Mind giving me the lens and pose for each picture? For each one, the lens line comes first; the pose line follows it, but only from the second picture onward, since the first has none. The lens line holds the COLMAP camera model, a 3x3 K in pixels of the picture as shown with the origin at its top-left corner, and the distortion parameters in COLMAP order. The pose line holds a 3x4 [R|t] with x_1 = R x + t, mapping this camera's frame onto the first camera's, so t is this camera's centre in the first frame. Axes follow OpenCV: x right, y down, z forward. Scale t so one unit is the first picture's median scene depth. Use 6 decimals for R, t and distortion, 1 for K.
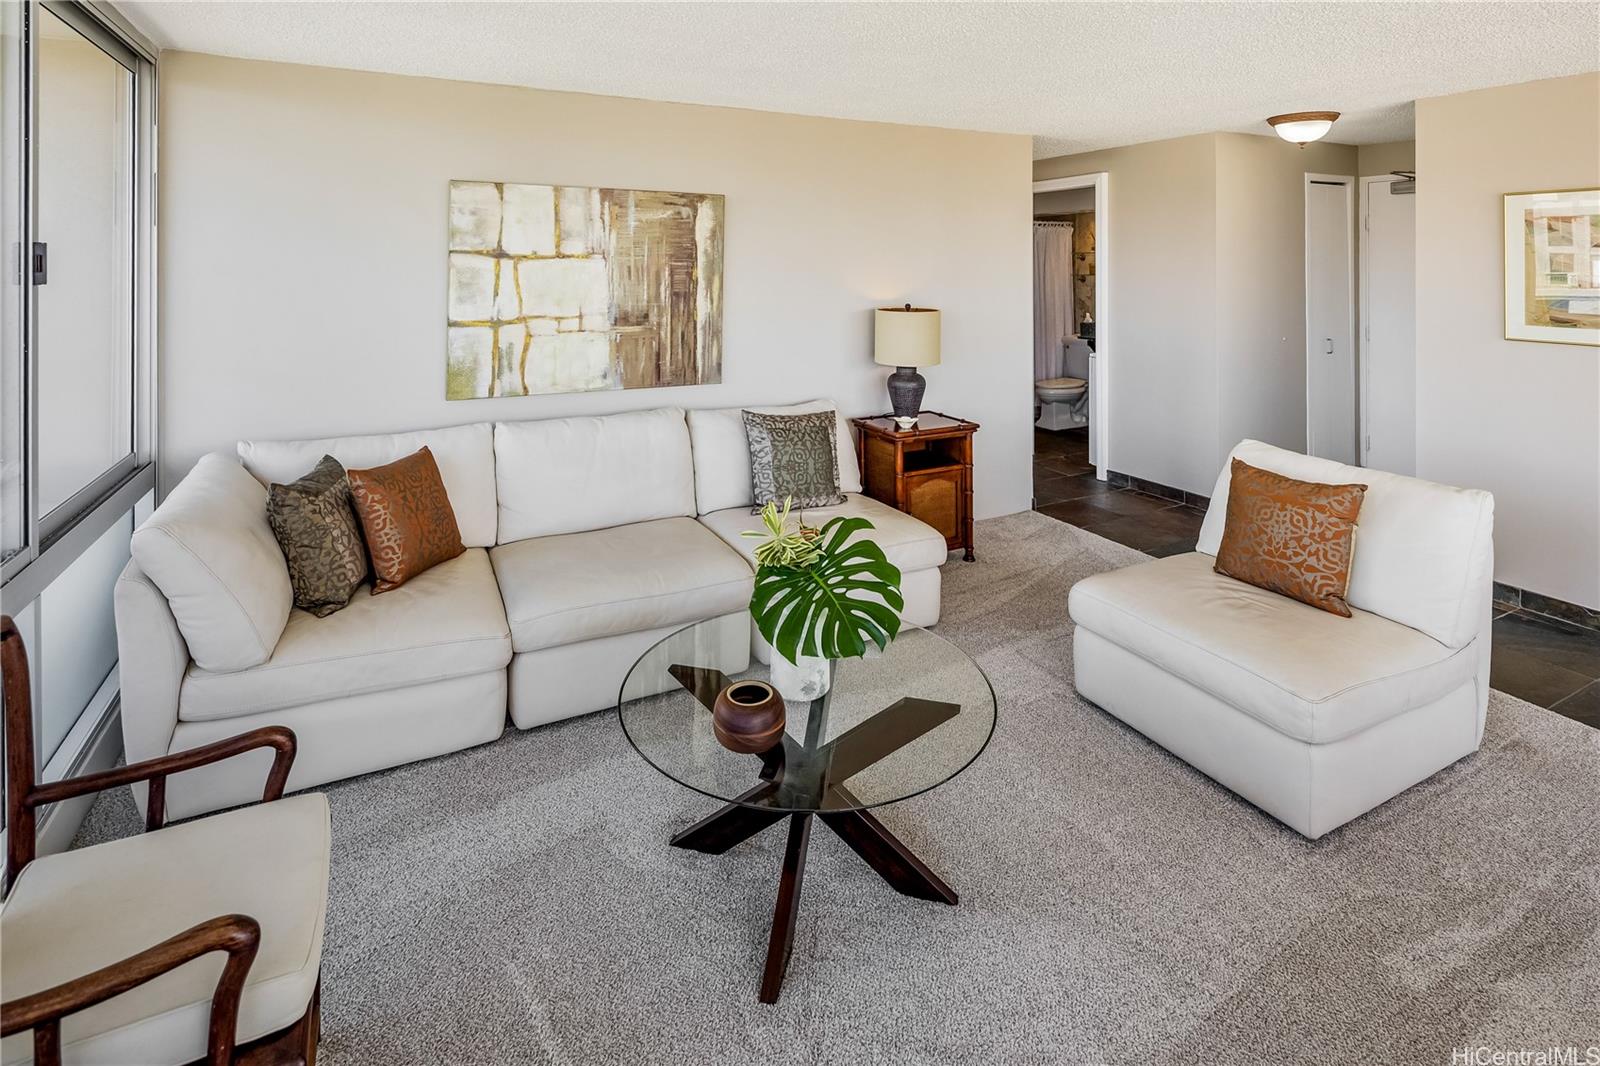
lens RADIAL K [[784.3, 0, 800.0], [0, 784.3, 264.6], [0, 0, 1]] dist [0.003804, -0.004434]
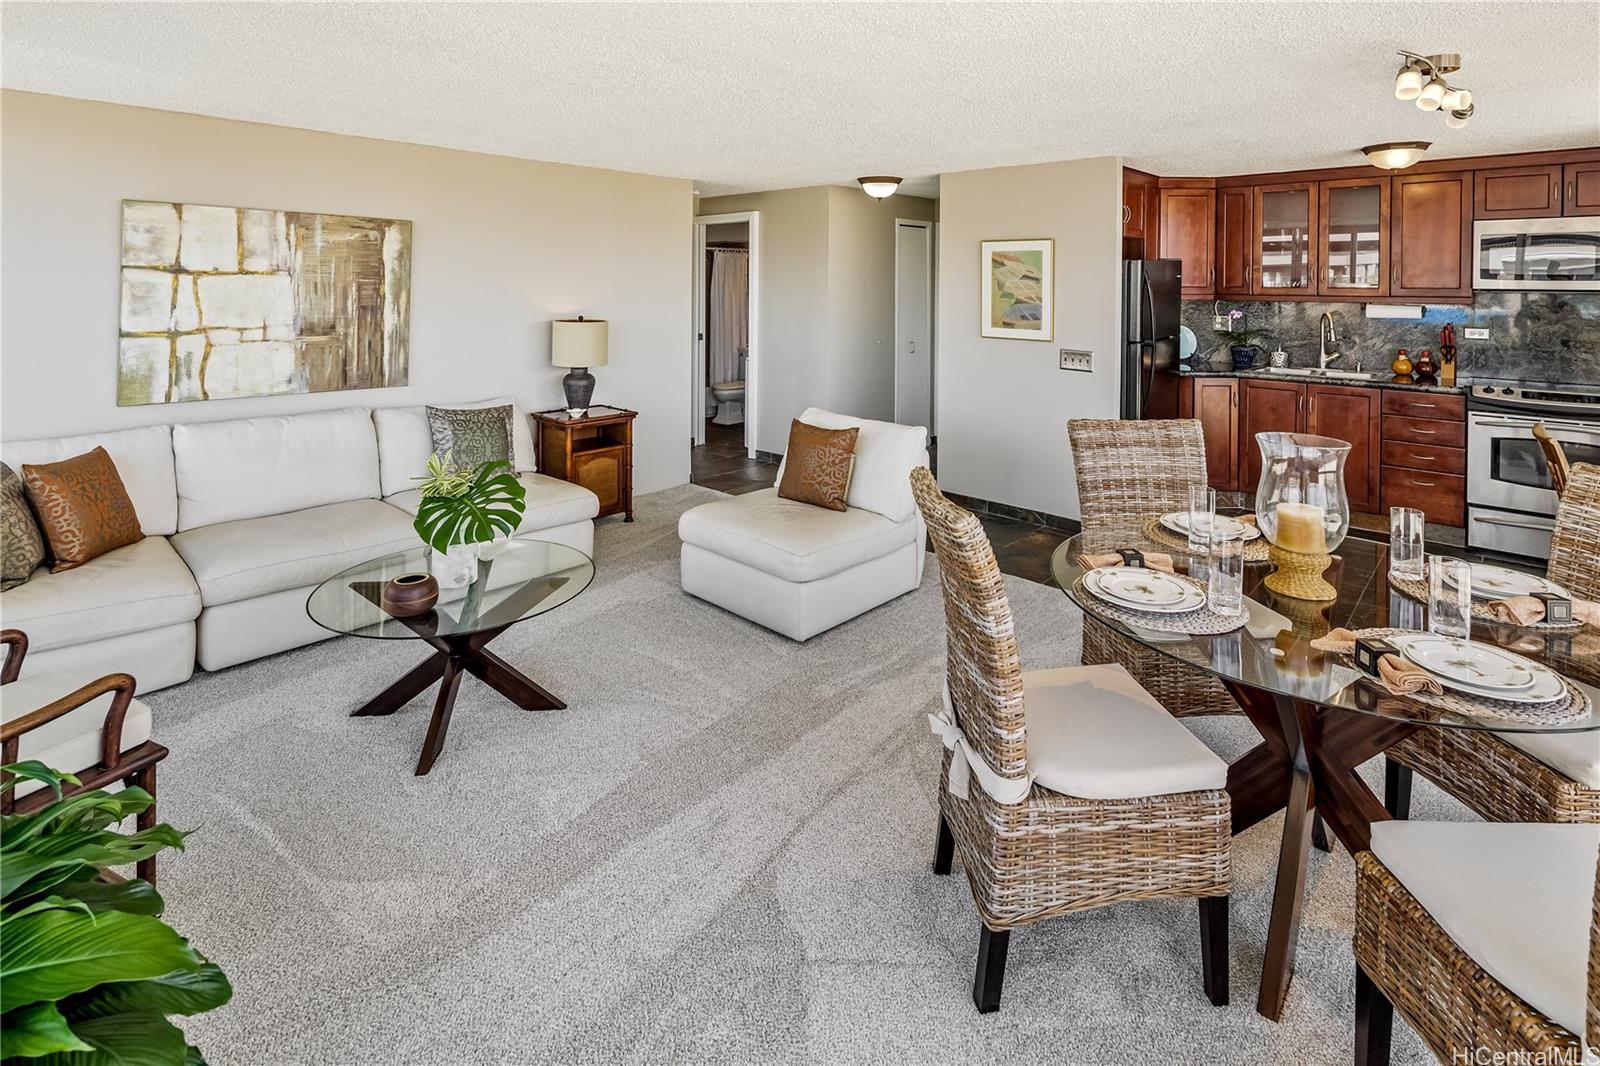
lens RADIAL K [[780.4, 0, 802.9], [0, 780.4, 292.1], [0, 0, 1]] dist [0.001352, -0.003671]
pose [[0.940768, 0.006847, 0.338983, 0.059663], [-0.010467, 0.999906, 0.008852, -0.001234], [-0.338891, -0.011876, 0.940751, -0.286327]]
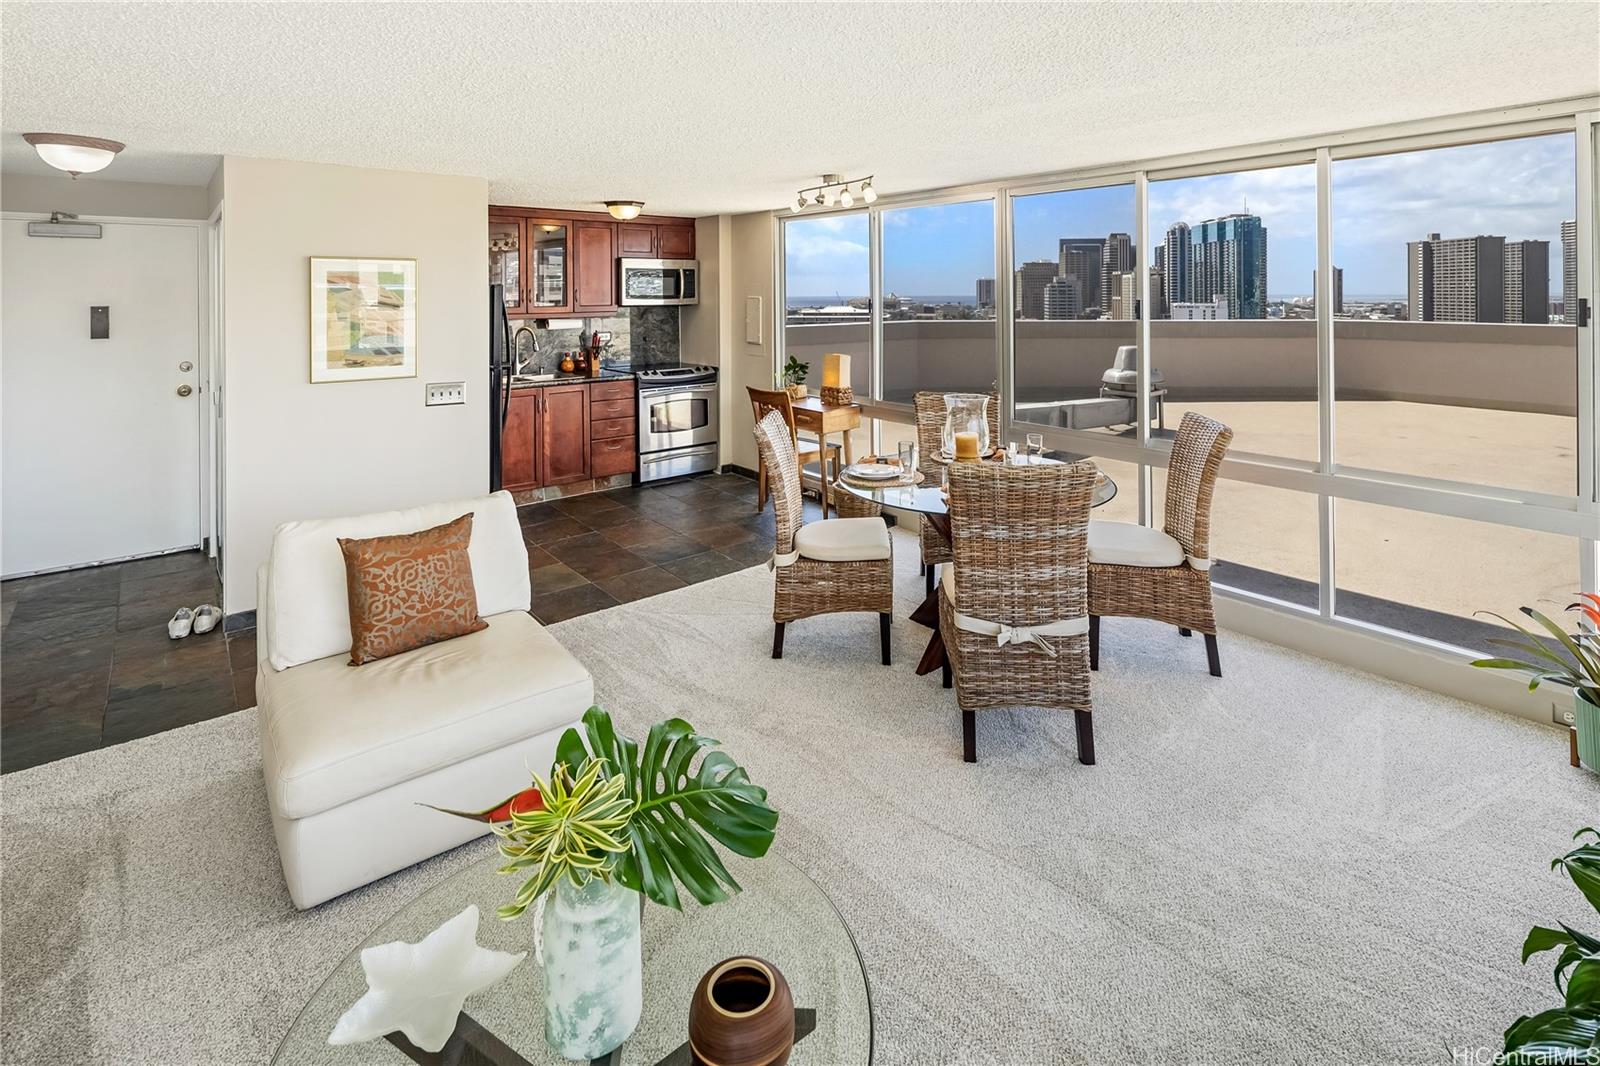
lens RADIAL K [[779.4, 0, 796.8], [0, 779.4, 286.8], [0, 0, 1]] dist [0.002319, -0.001416]
pose [[-0.208198, 0.012595, 0.978006, -0.362402], [0.007647, 0.999907, -0.011249, -0.027142], [-0.978057, 0.005137, -0.208275, 0.530986]]
